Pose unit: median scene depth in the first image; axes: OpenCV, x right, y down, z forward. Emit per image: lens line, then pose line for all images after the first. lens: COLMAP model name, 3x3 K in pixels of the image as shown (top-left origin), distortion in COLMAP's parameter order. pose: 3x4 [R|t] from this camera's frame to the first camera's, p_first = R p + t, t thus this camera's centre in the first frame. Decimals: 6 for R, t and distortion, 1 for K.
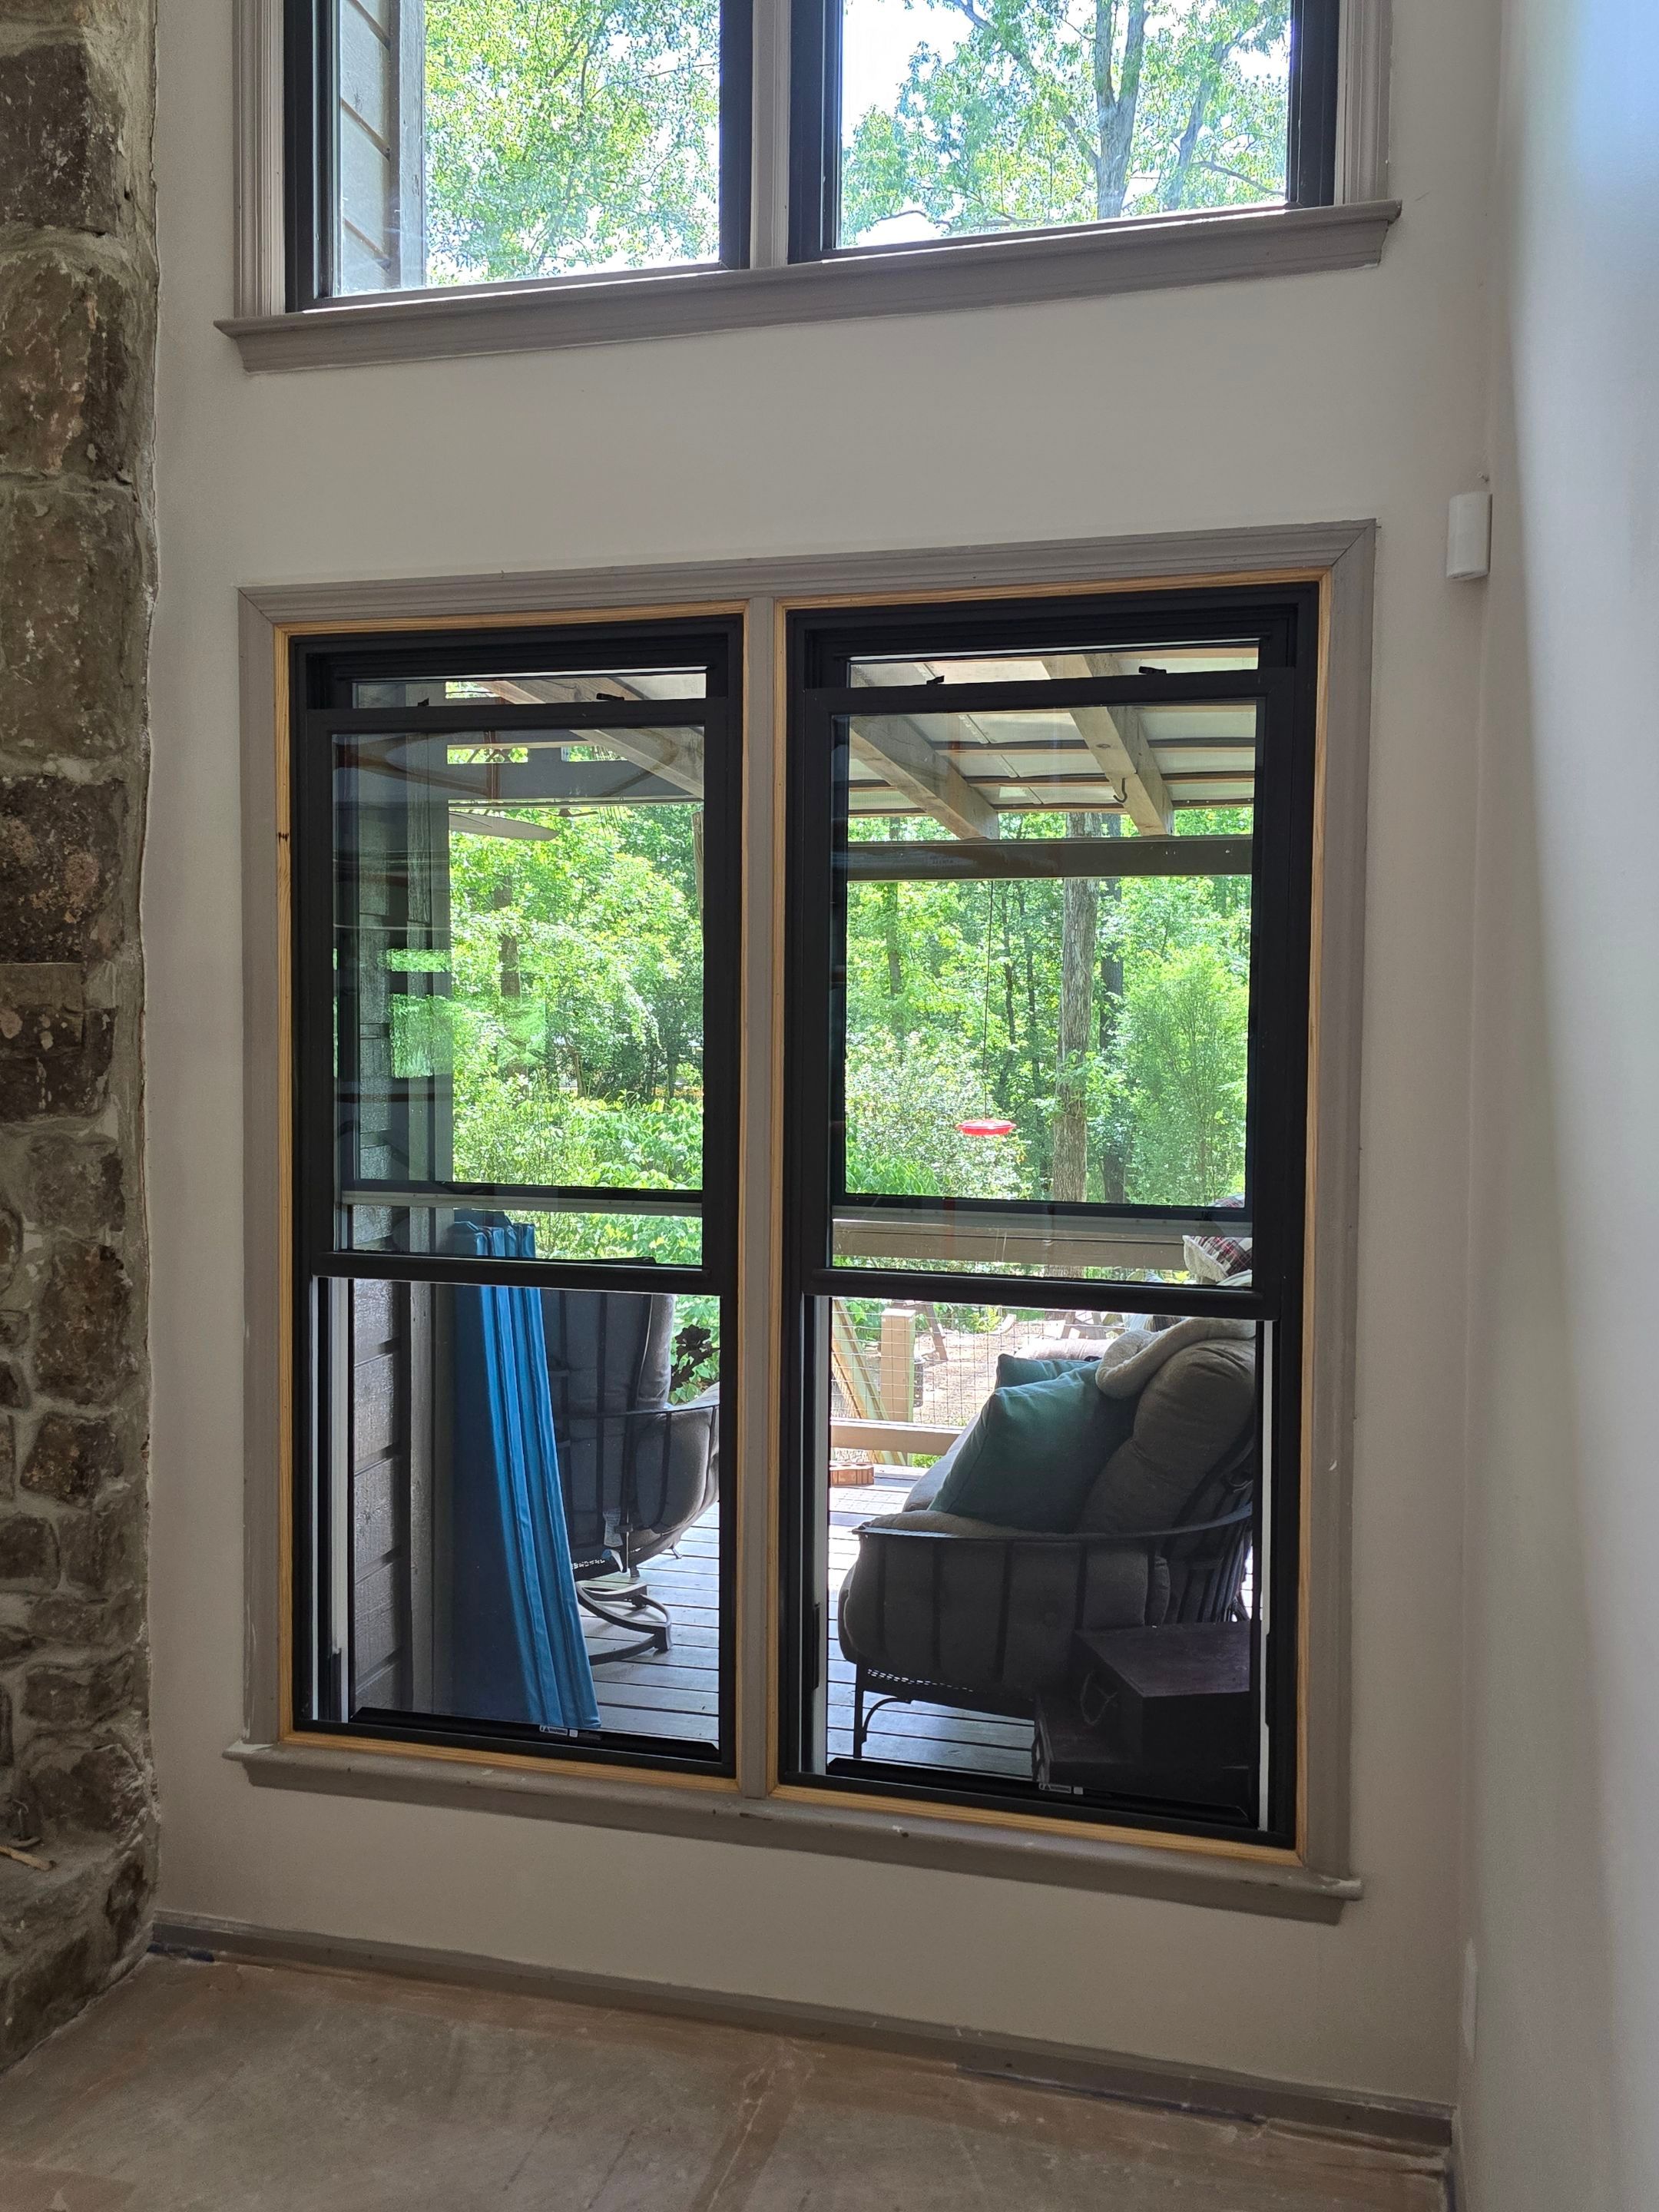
lens RADIAL K [[1831.8, 0, 816.6], [0, 1831.8, 1088.2], [0, 0, 1]] dist [0.068070, -0.071660]
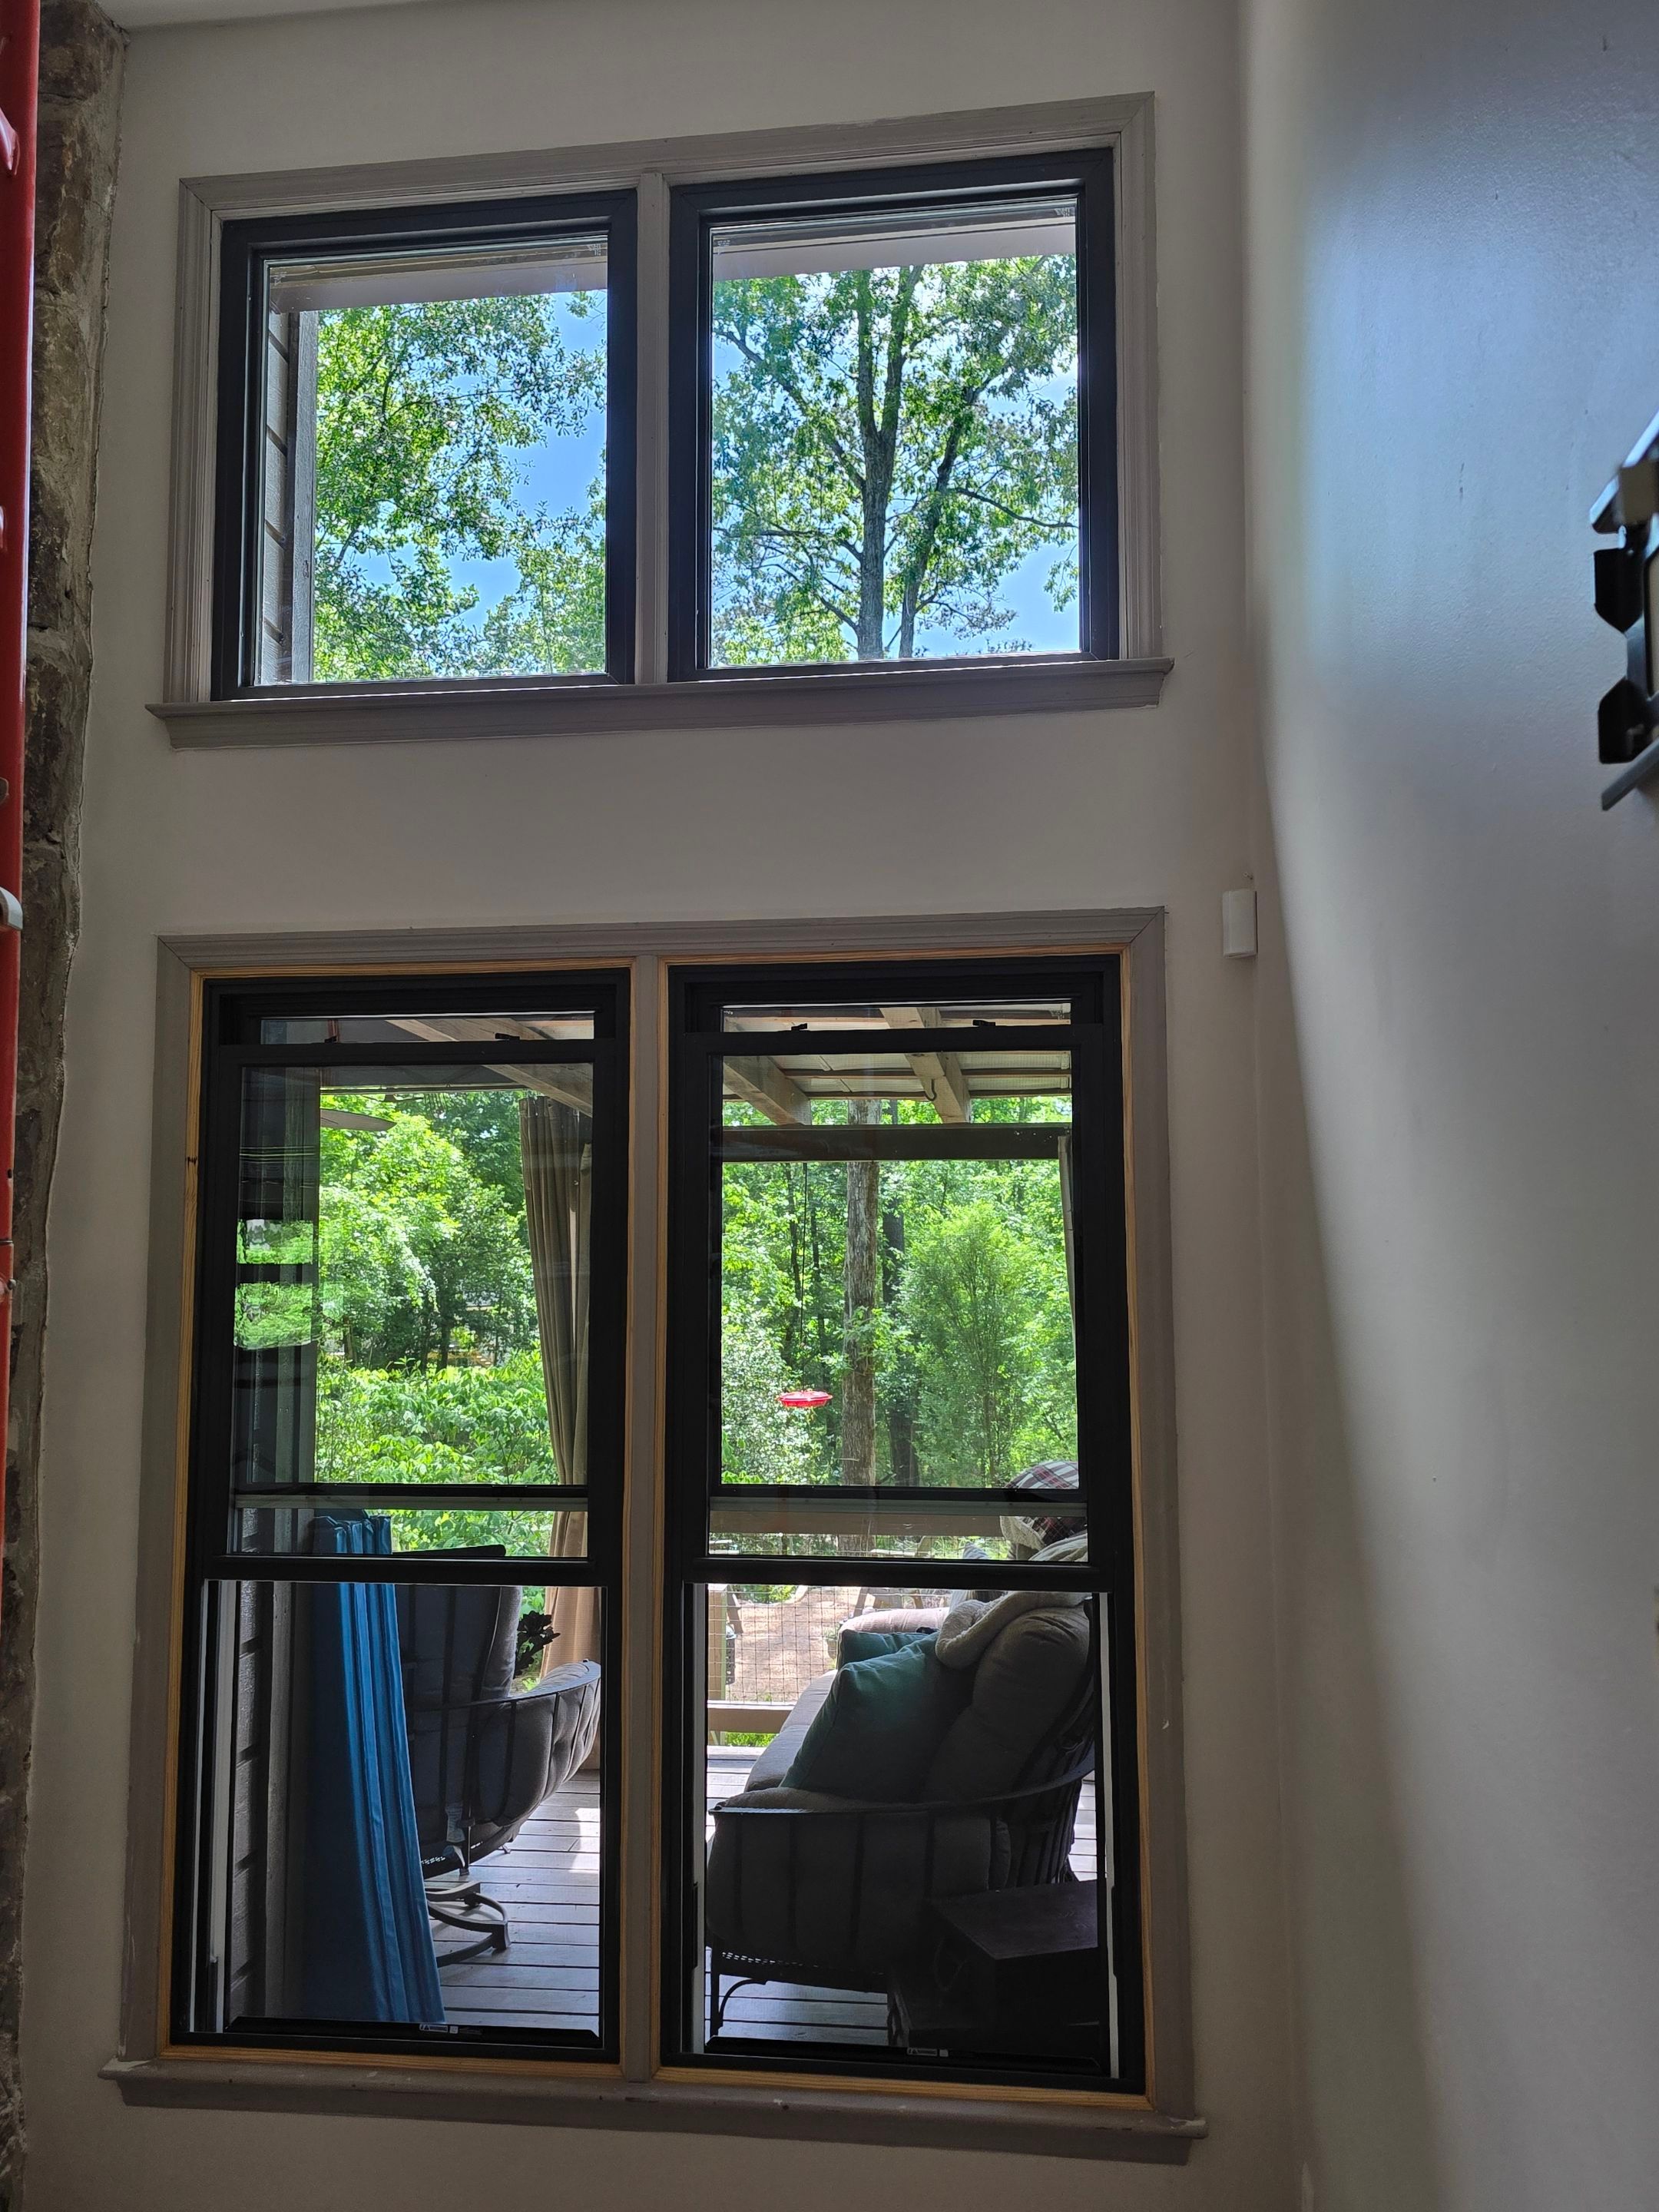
lens RADIAL K [[1831.8, 0, 830.6], [0, 1831.8, 1088.0], [0, 0, 1]] dist [0.068070, -0.071660]
pose [[0.992073, -0.000085, 0.125662, -0.052771], [0.017586, 0.990253, -0.138168, -0.022089], [-0.124425, 0.139282, 0.982405, -0.110262]]
